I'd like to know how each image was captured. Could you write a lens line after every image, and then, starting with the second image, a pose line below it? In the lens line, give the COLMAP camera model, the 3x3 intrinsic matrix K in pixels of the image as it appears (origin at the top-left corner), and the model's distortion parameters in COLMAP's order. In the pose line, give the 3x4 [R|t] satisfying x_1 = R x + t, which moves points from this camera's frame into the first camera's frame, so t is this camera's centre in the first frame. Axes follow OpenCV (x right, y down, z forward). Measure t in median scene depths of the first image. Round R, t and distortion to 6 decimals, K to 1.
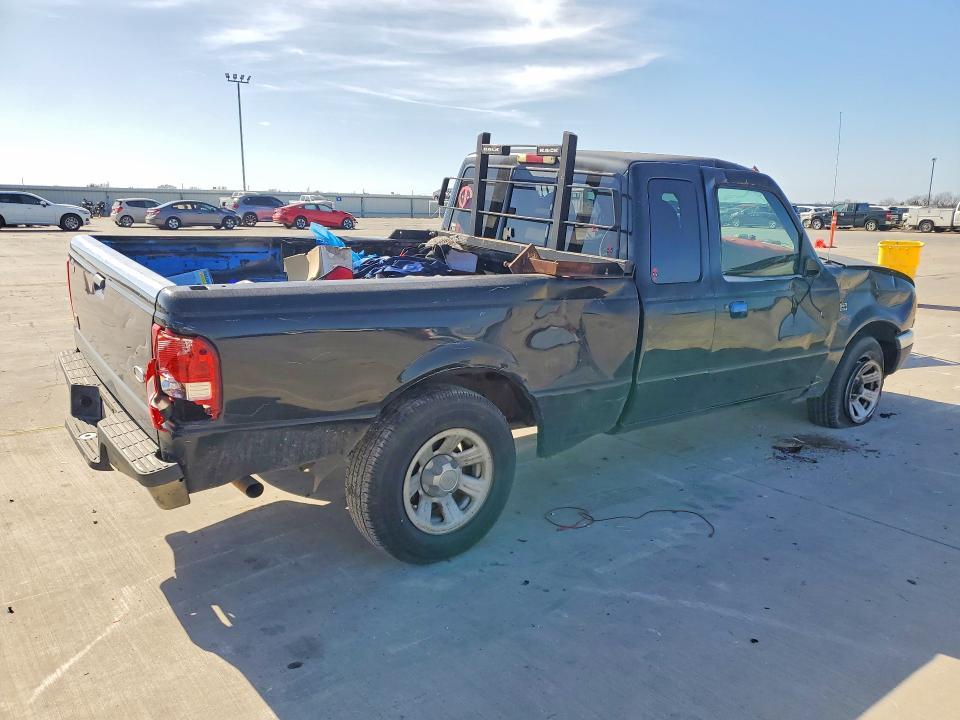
lens RADIAL K [[739.1, 0, 480.0], [0, 739.1, 360.0], [0, 0, 1]] dist [0.005351, 0.012066]
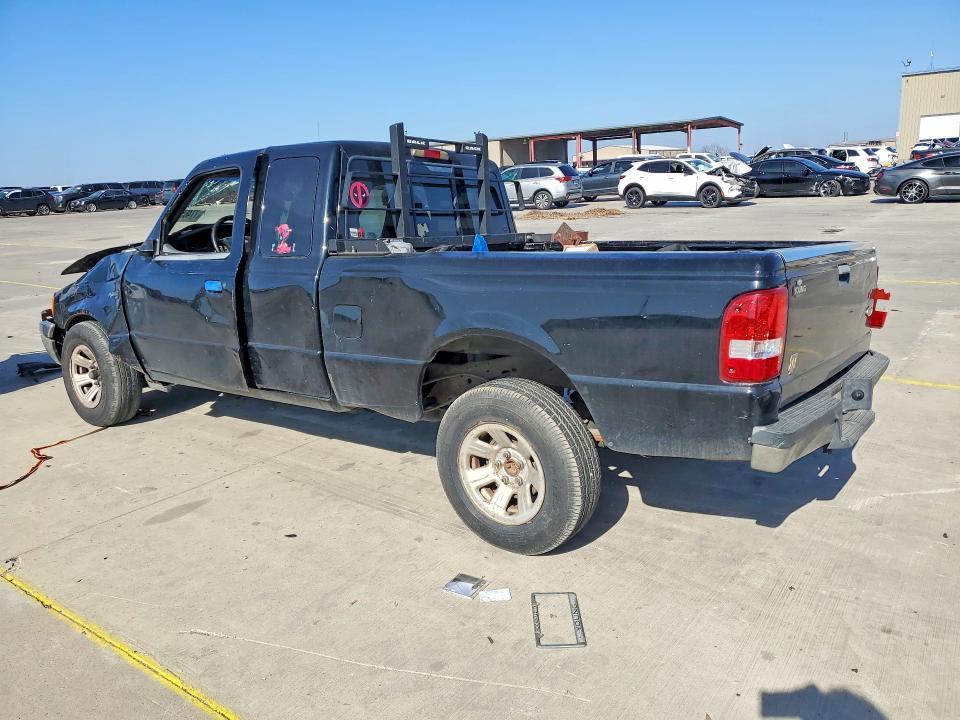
lens RADIAL K [[758.2, 0, 480.0], [0, 758.2, 360.0], [0, 0, 1]] dist [0.070854, 0.001744]
pose [[-0.276788, -0.218683, 0.935717, -1.097993], [0.232278, 0.929658, 0.285975, -0.321107], [-0.932435, 0.296501, -0.206523, 1.356829]]
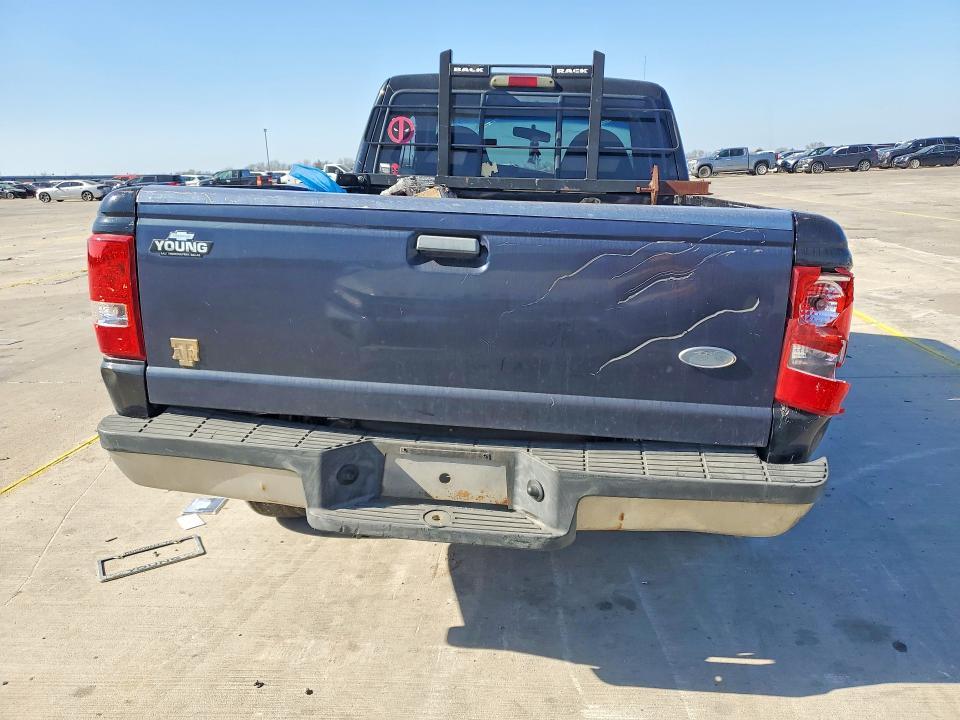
lens RADIAL K [[739.1, 0, 480.0], [0, 739.1, 360.0], [0, 0, 1]] dist [0.005351, 0.012066]
pose [[0.687919, -0.212600, 0.693952, -0.709734], [0.186847, 0.975785, 0.113721, -0.061746], [-0.701325, 0.051432, 0.710984, 0.459033]]
